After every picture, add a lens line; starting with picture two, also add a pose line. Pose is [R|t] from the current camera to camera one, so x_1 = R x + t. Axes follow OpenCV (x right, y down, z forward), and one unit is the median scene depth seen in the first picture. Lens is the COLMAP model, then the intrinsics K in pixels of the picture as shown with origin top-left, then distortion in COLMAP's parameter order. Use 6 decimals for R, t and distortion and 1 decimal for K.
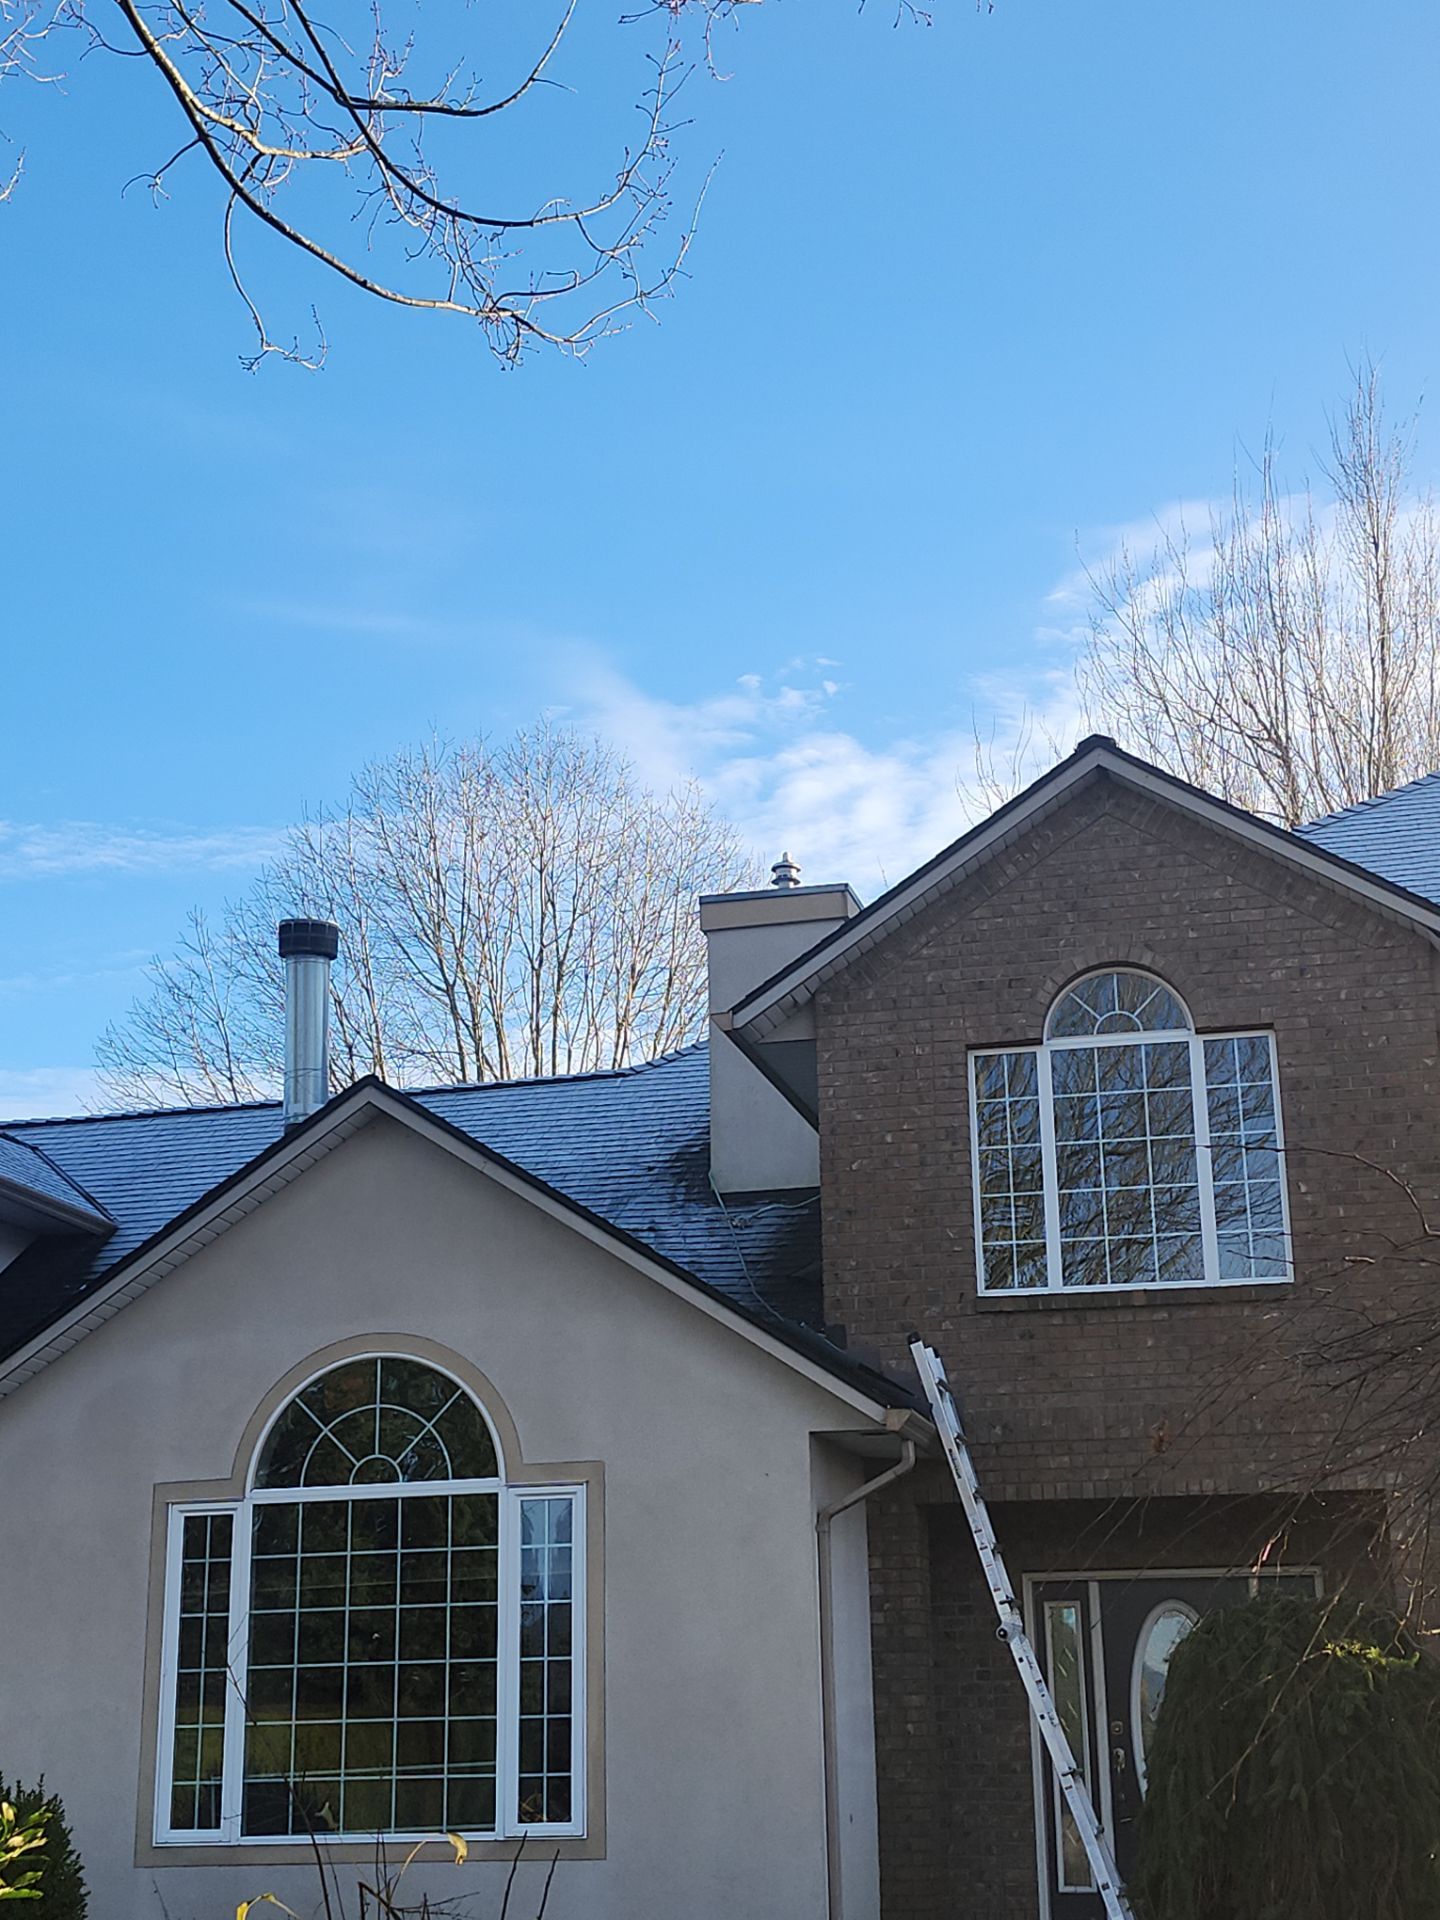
lens RADIAL K [[2654.6, 0, 722.8], [0, 2654.6, 1024.9], [0, 0, 1]] dist [0.107170, -0.023126]
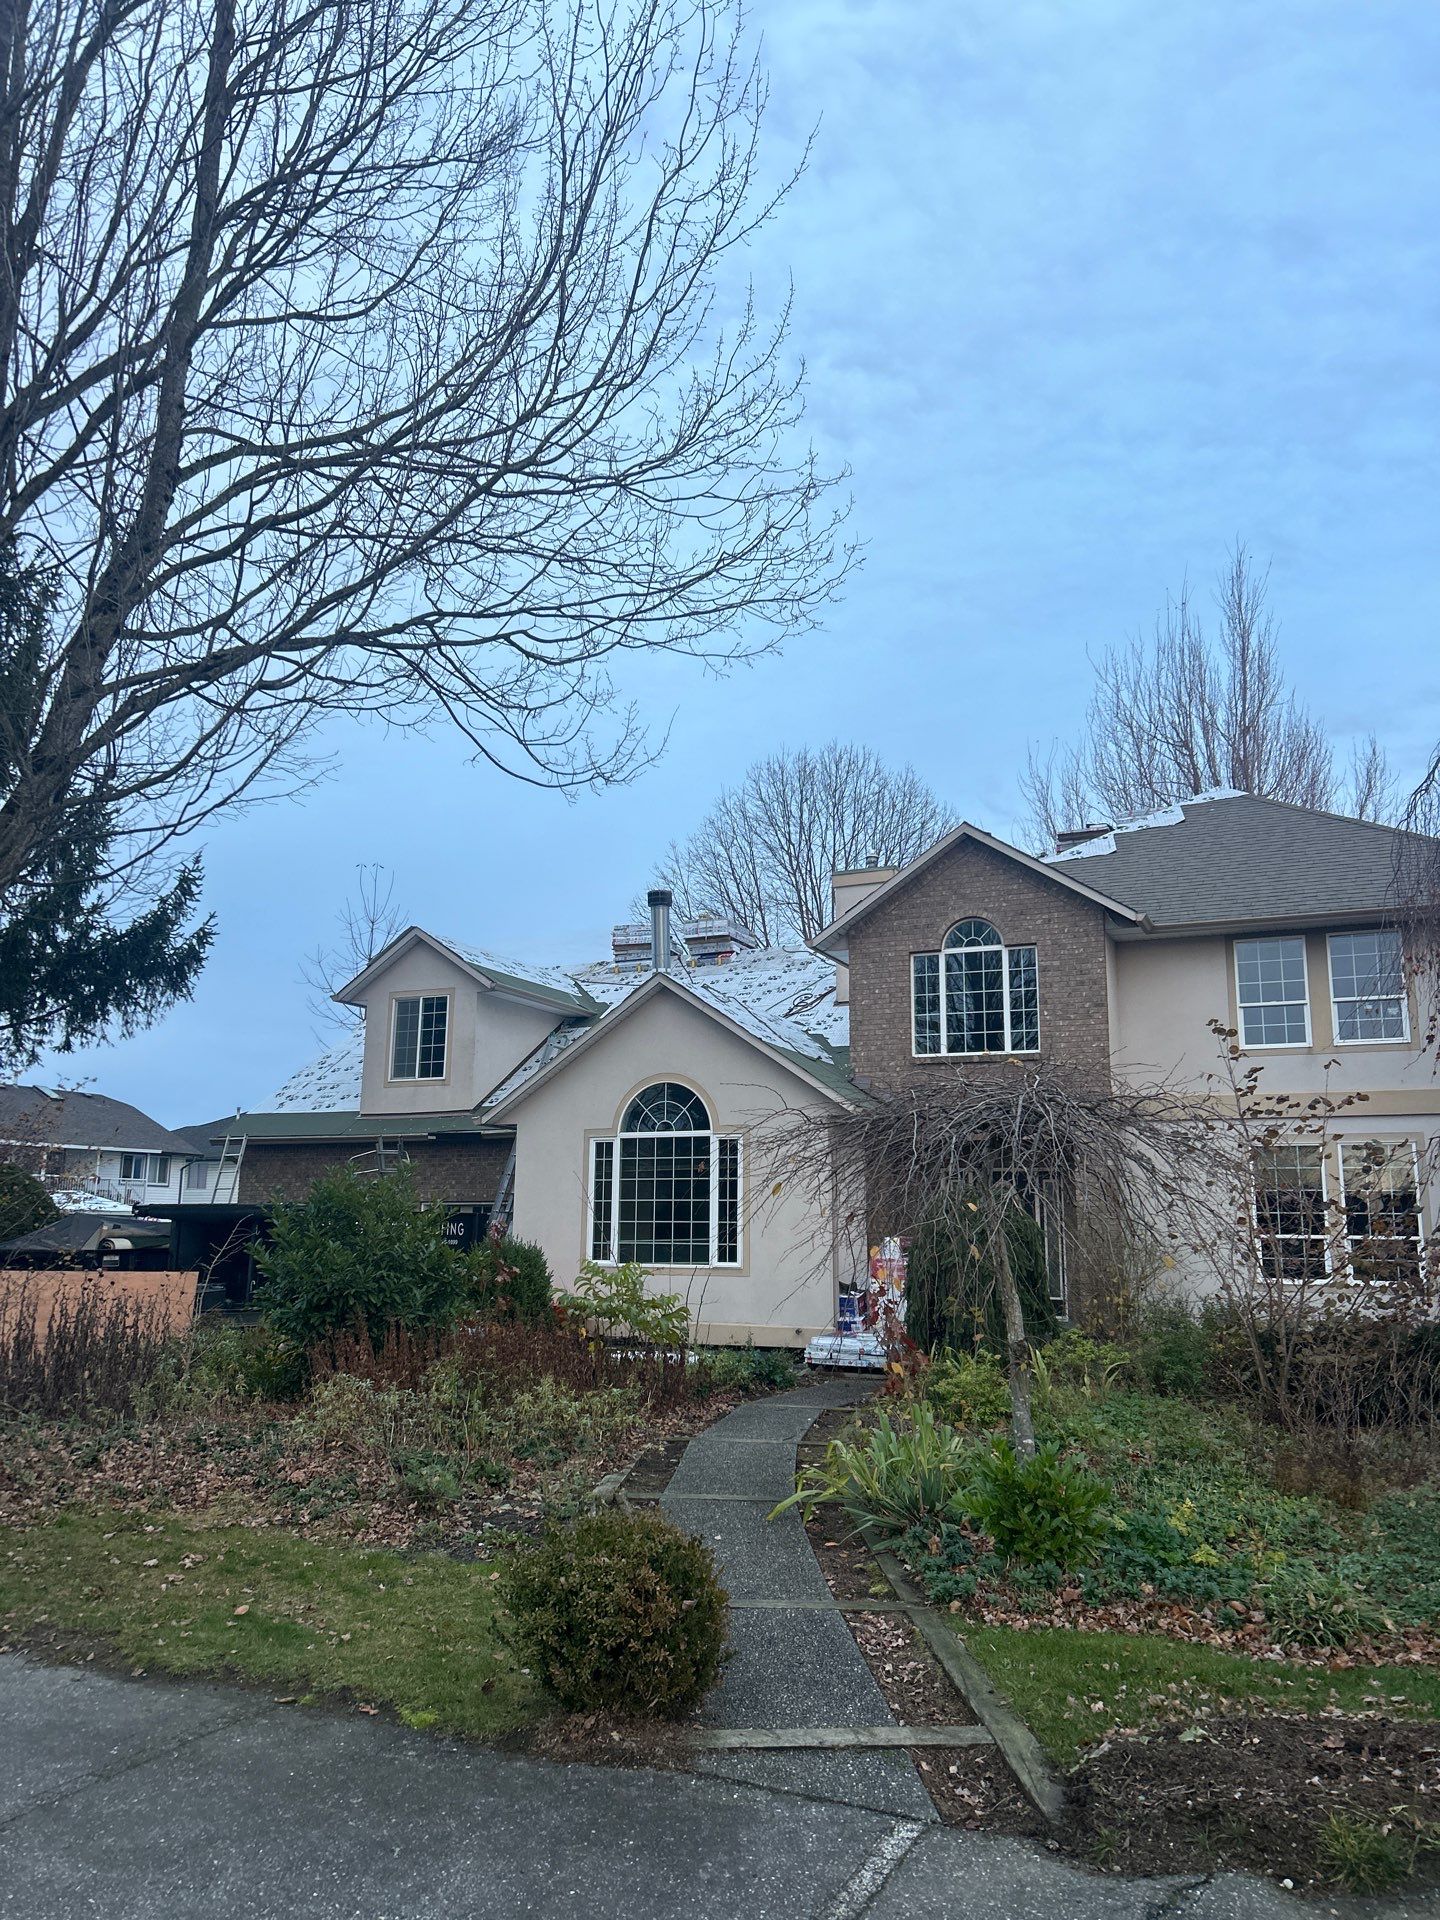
lens RADIAL K [[1403.3, 0, 711.3], [0, 1403.3, 970.0], [0, 0, 1]] dist [0.028972, -0.004272]
pose [[0.980179, -0.009305, -0.197893, 0.179204], [0.024514, 0.996917, 0.074541, -0.080363], [0.196589, -0.077914, 0.977385, -0.290523]]
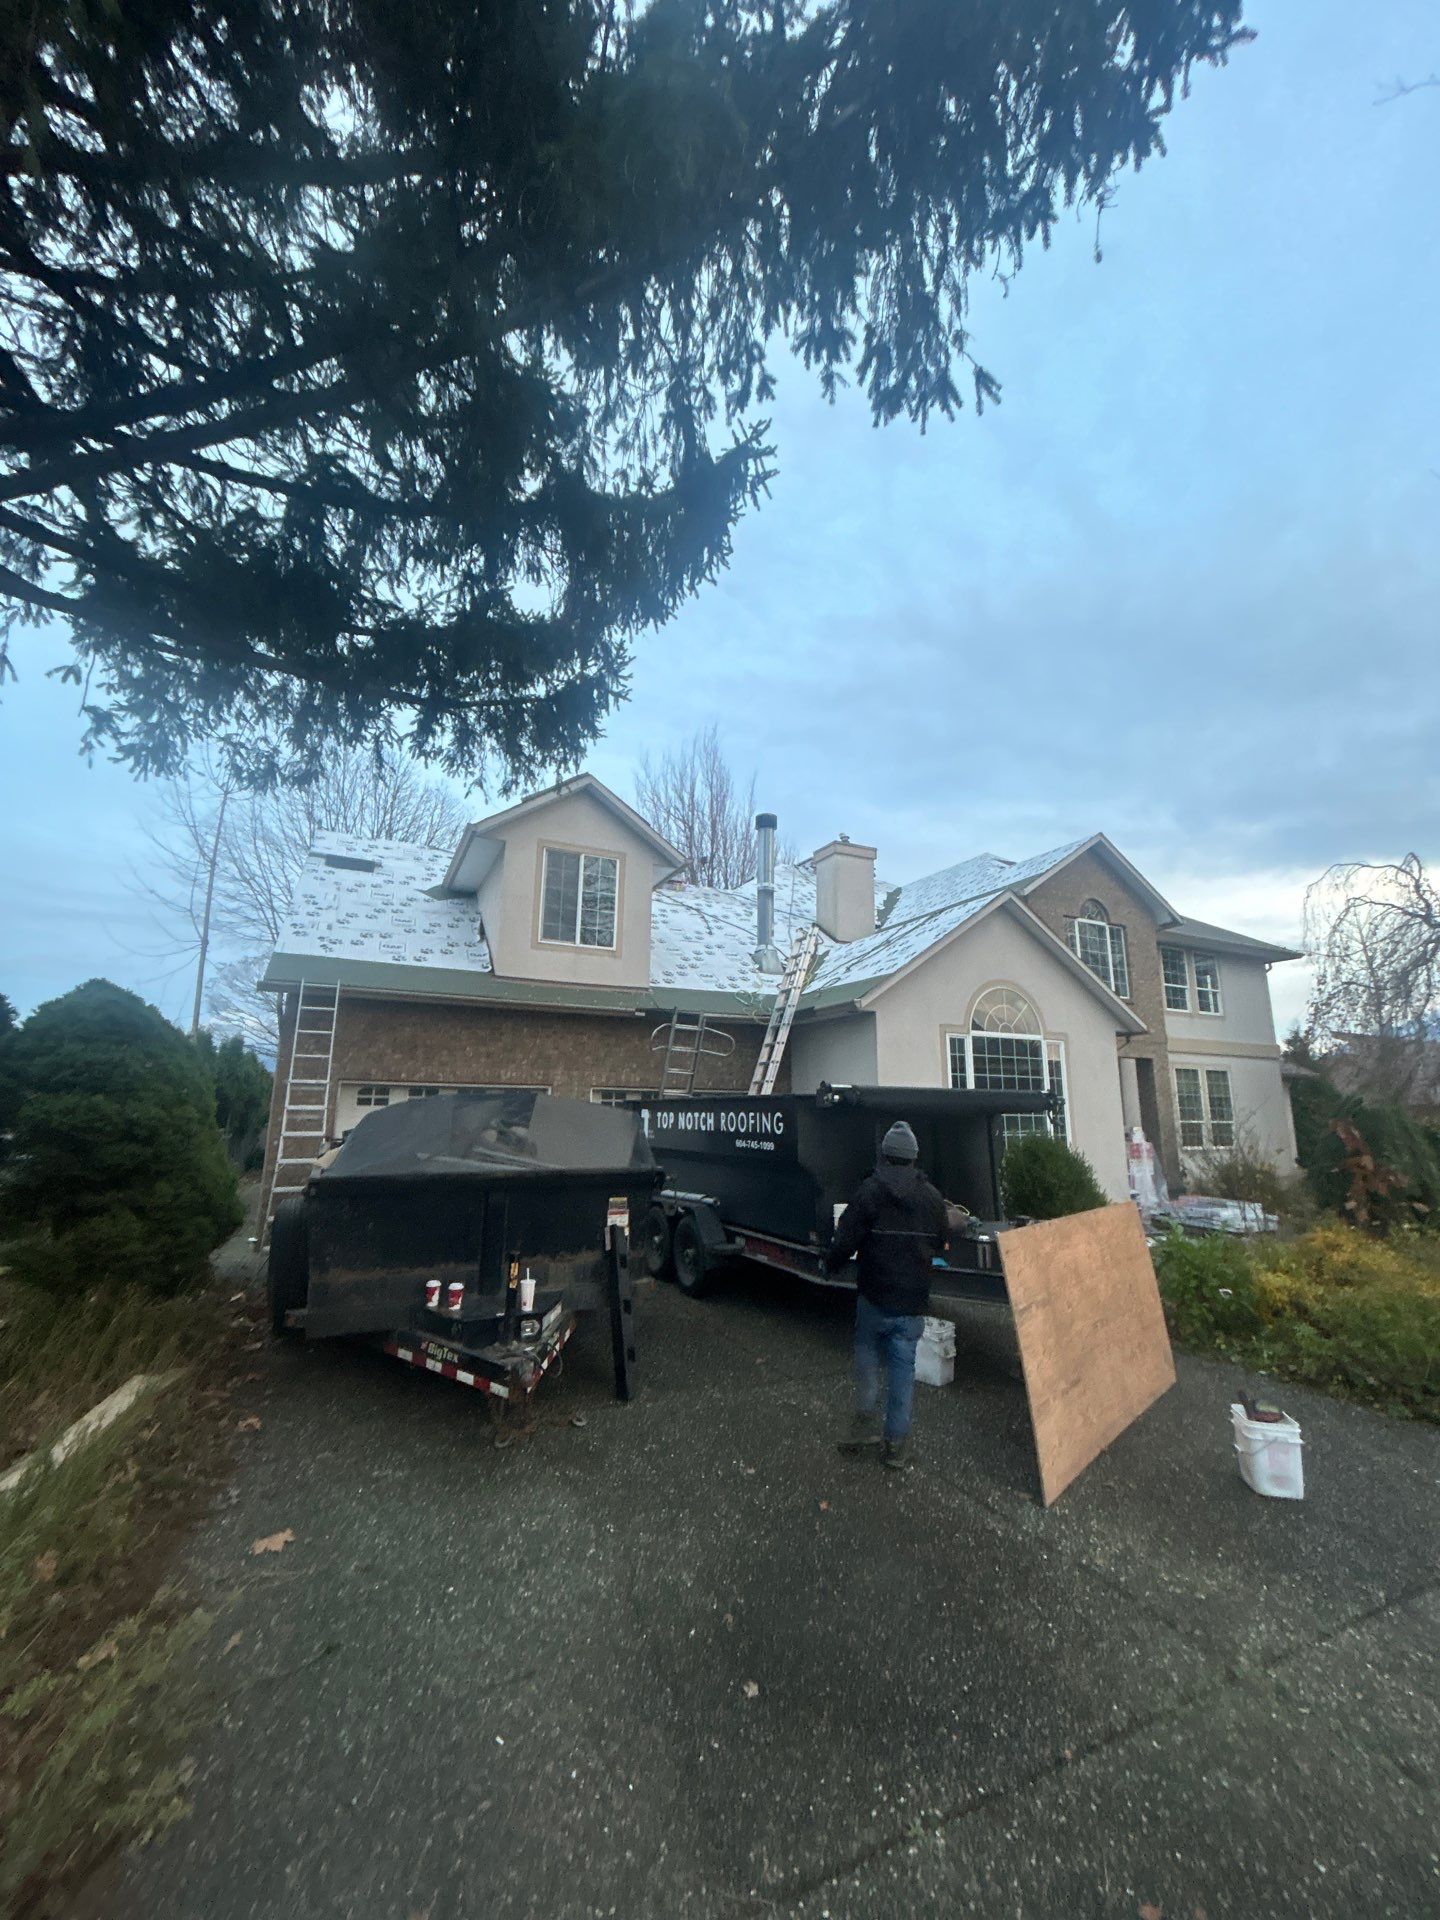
lens RADIAL K [[758.3, 0, 713.7], [0, 758.3, 953.4], [0, 0, 1]] dist [-0.000745, -0.000057]
pose [[0.773054, 0.153971, 0.615370, -0.867550], [-0.188452, 0.982041, -0.008975, 0.154088], [-0.605701, -0.109030, 0.788187, 0.562049]]
